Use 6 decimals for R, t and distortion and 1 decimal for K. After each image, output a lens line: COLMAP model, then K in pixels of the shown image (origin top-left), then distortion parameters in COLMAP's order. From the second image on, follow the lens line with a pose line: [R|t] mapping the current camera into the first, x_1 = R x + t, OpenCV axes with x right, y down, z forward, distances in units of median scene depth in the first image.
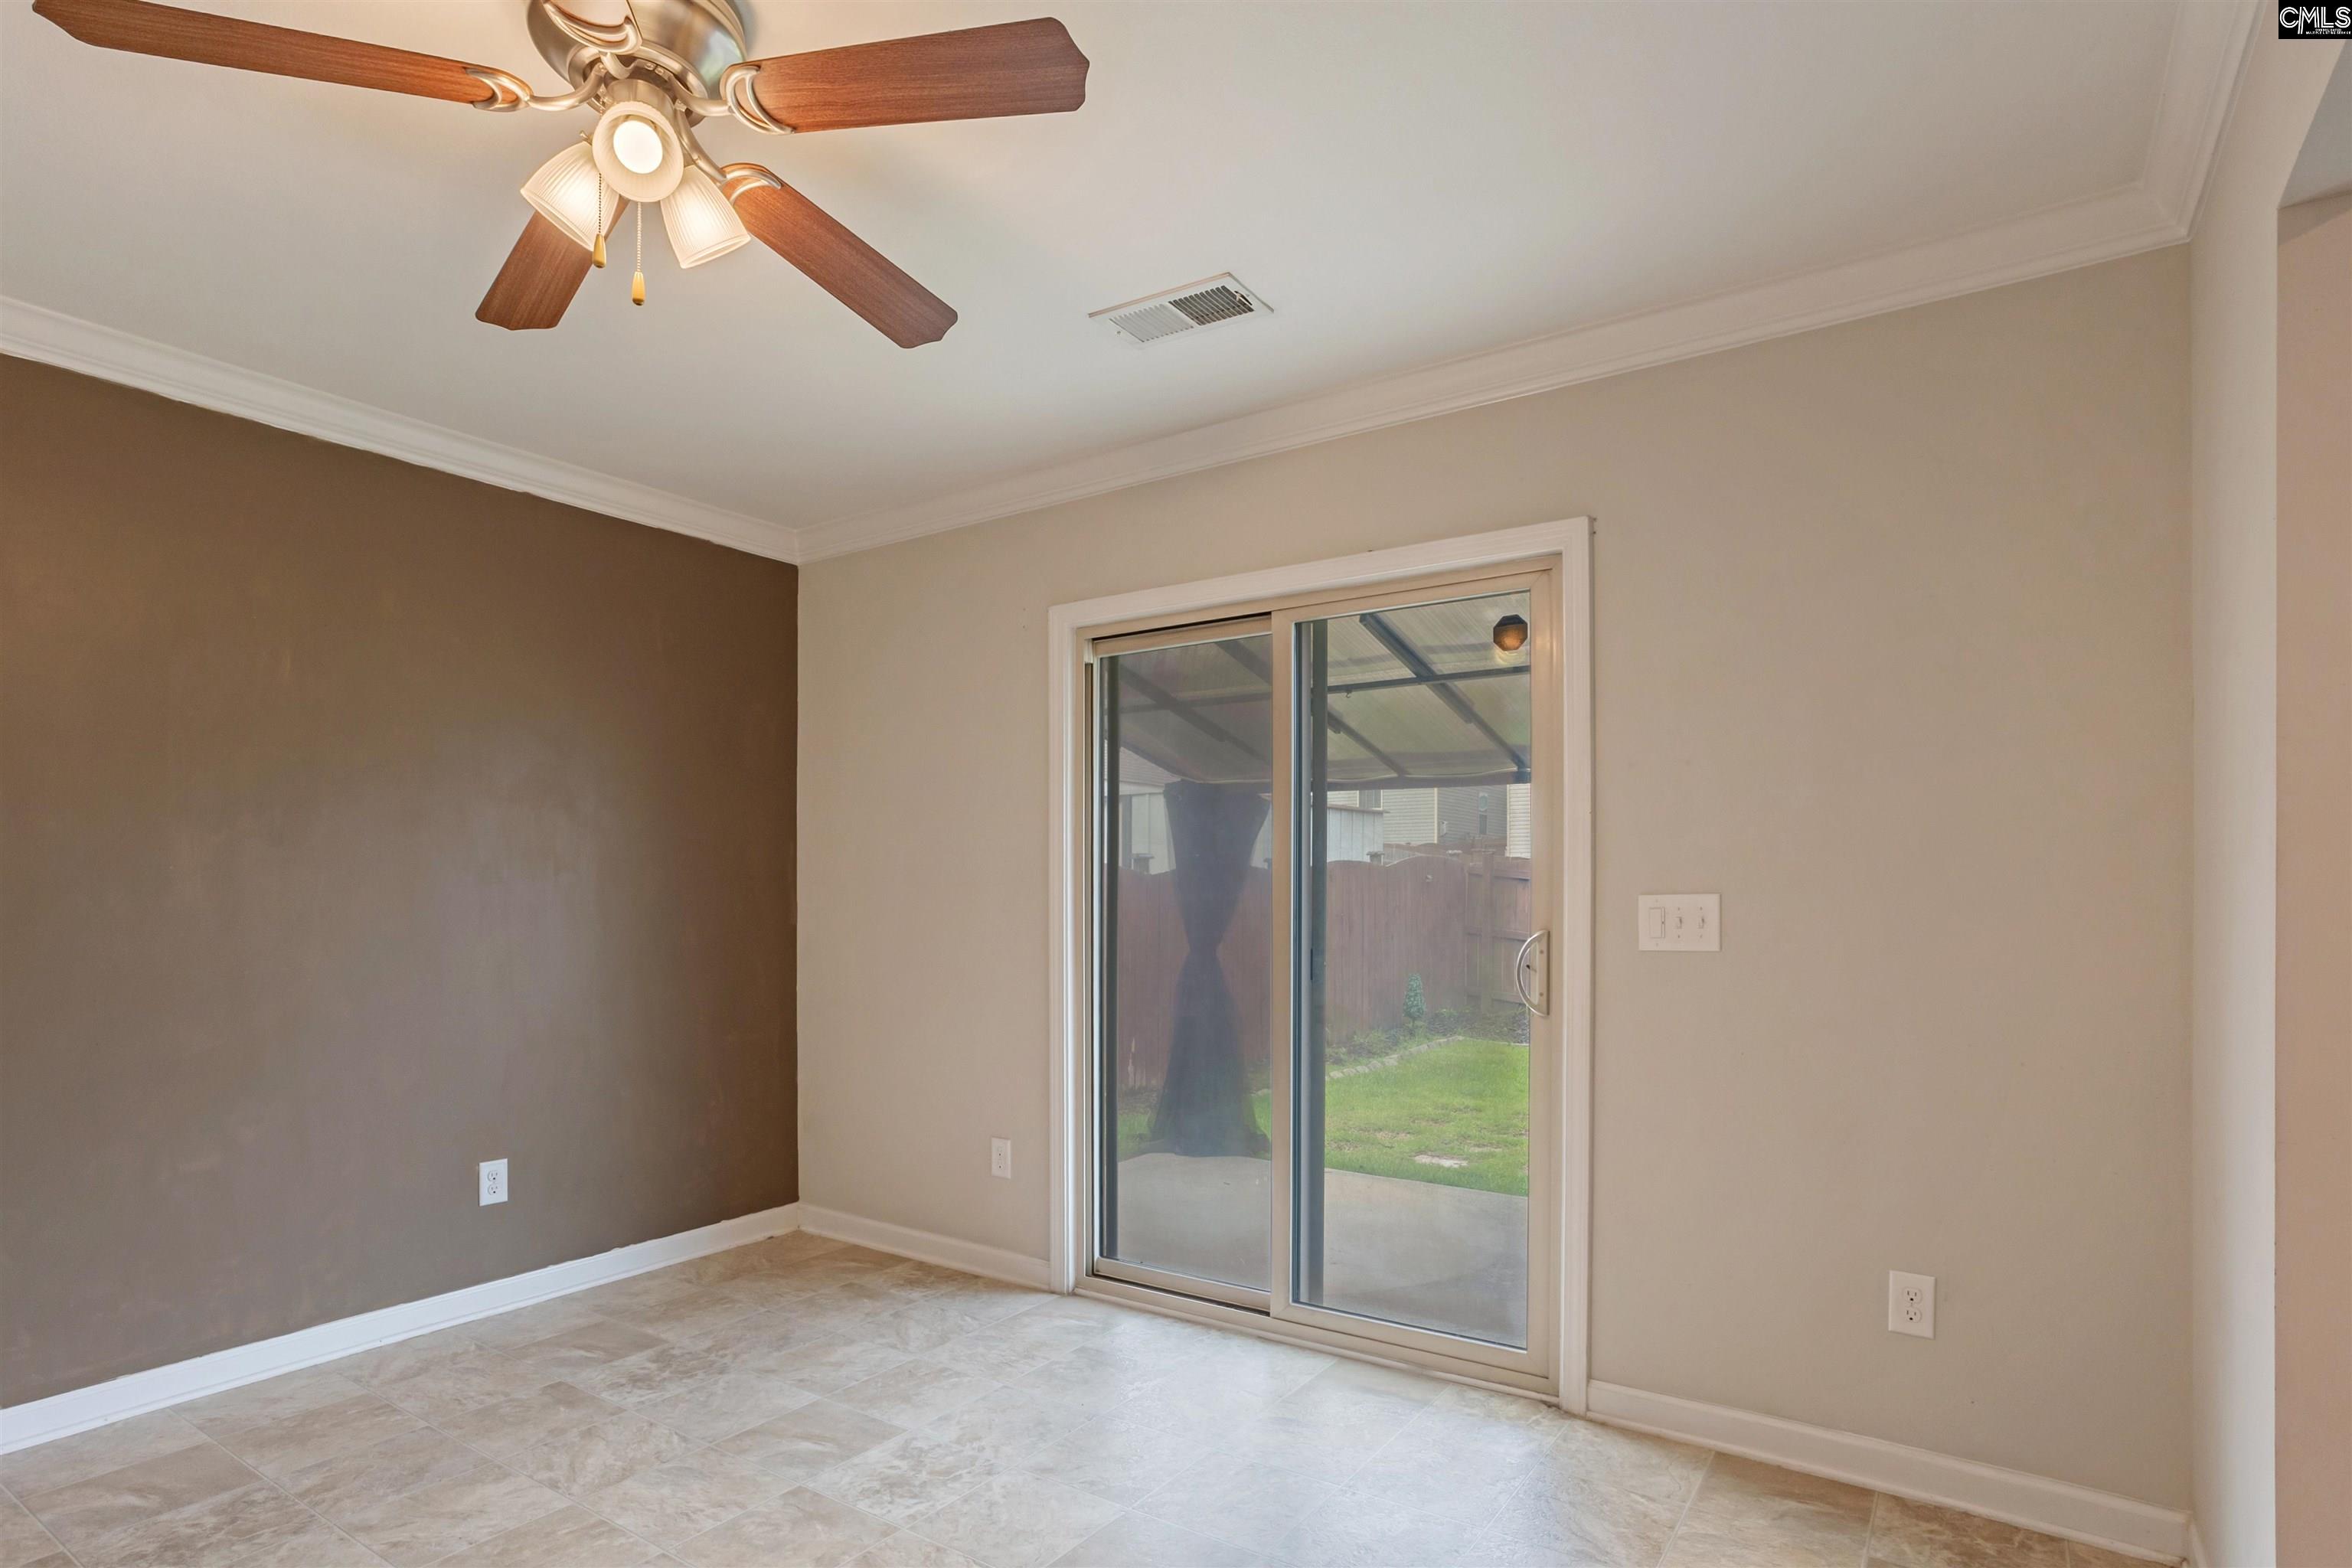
lens RADIAL K [[1238.1, 0, 1184.2], [0, 1238.1, 839.3], [0, 0, 1]] dist [-0.044557, 0.032858]
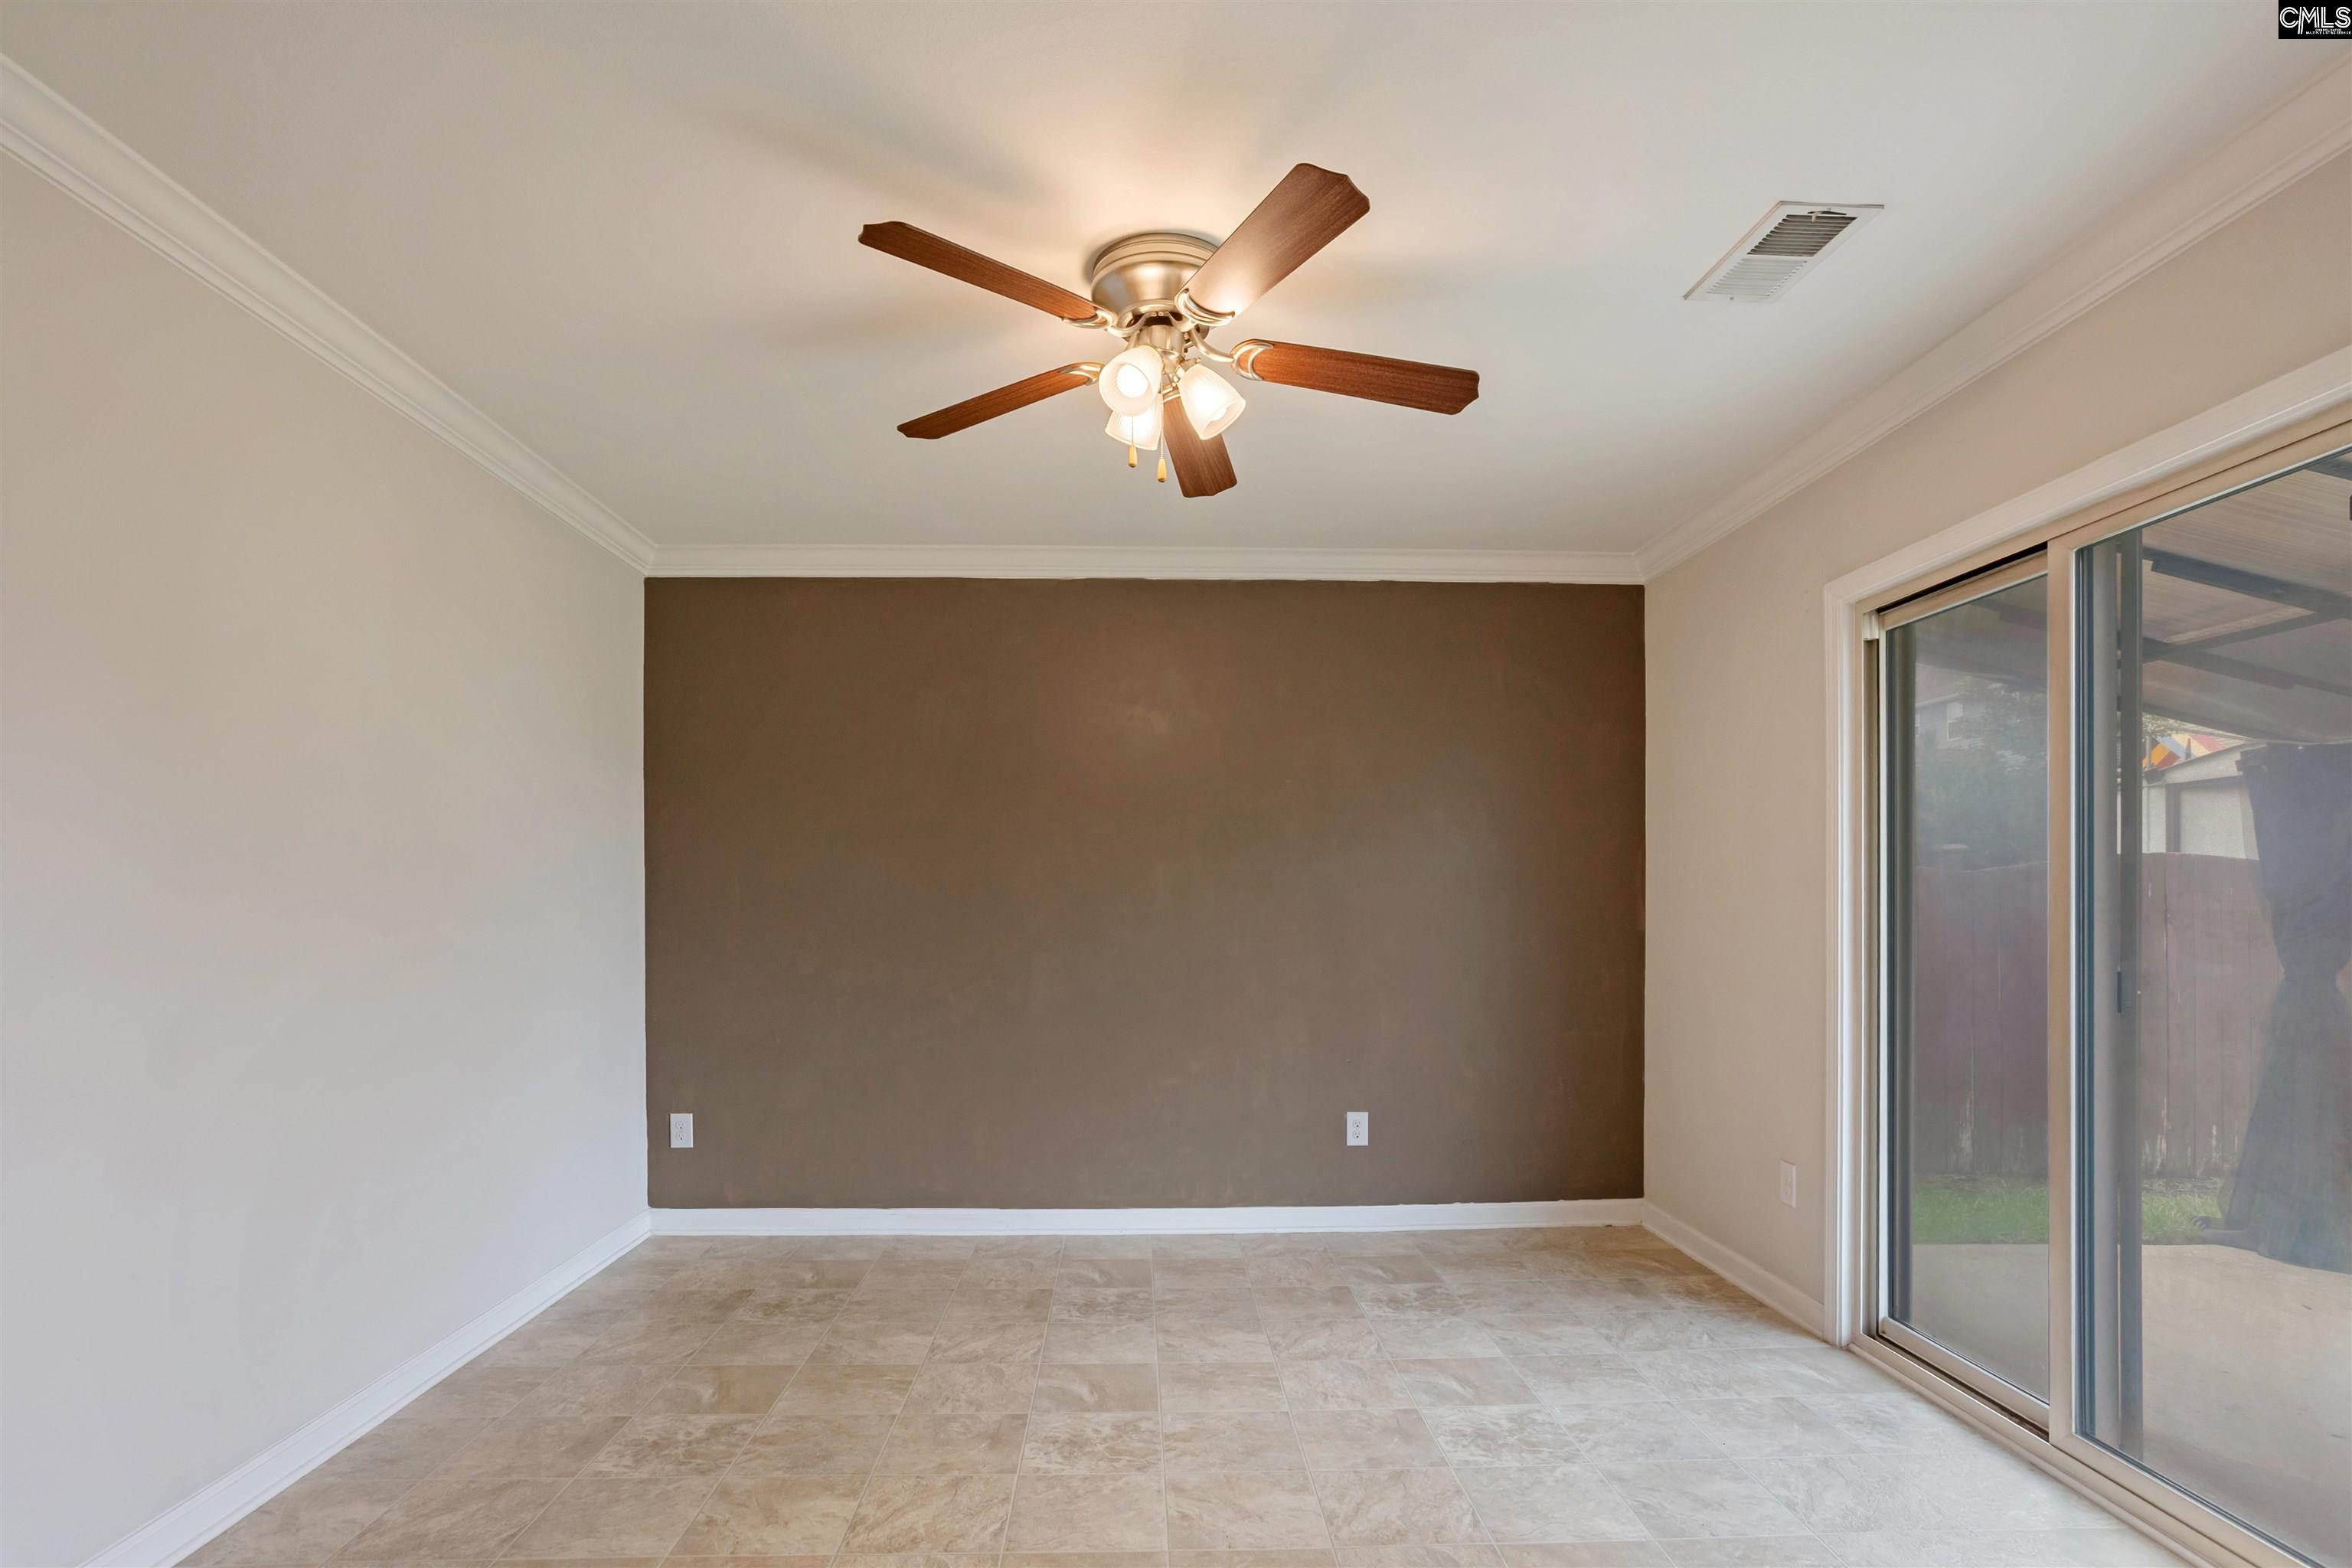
lens RADIAL K [[1238.1, 0, 1184.2], [0, 1238.1, 839.3], [0, 0, 1]] dist [-0.044557, 0.032858]
pose [[0.583282, -0.042121, -0.811177, 0.385637], [0.037171, 0.998992, -0.025145, 0.004375], [0.811418, -0.015486, 0.584260, 0.103960]]
